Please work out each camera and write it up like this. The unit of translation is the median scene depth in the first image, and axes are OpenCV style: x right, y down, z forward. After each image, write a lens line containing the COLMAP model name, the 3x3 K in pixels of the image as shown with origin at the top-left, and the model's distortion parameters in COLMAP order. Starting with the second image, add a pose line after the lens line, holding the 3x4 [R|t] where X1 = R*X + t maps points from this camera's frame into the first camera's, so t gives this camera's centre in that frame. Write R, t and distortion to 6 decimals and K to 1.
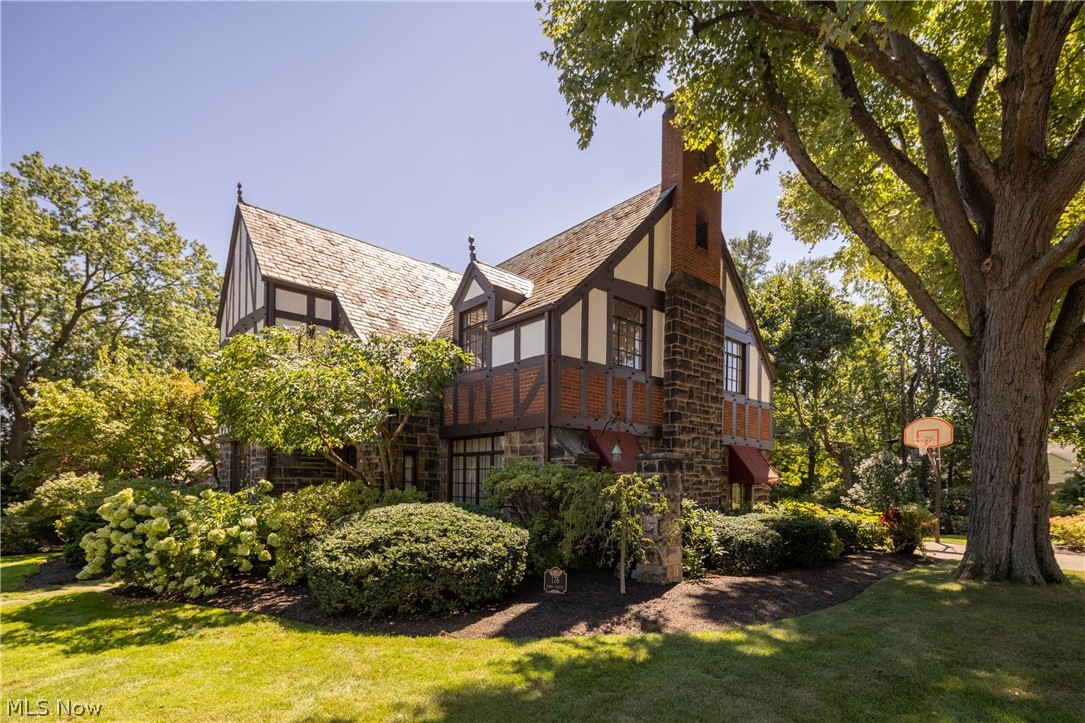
lens RADIAL K [[538.7, 0, 540.7], [0, 538.7, 355.8], [0, 0, 1]] dist [0.003936, -0.001145]
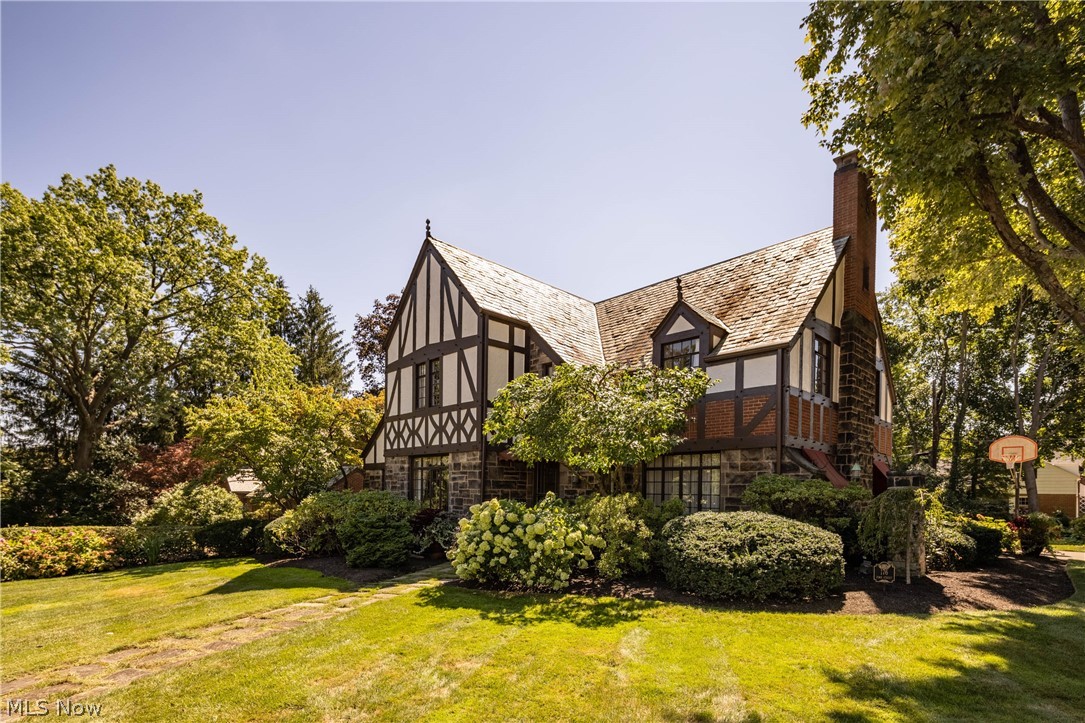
lens RADIAL K [[538.7, 0, 544.4], [0, 538.7, 367.5], [0, 0, 1]] dist [0.003936, -0.001145]
pose [[0.999000, 0.010368, 0.043495, -0.454947], [-0.010599, 0.999931, 0.005085, -0.034482], [-0.043440, -0.005541, 0.999041, -0.126083]]
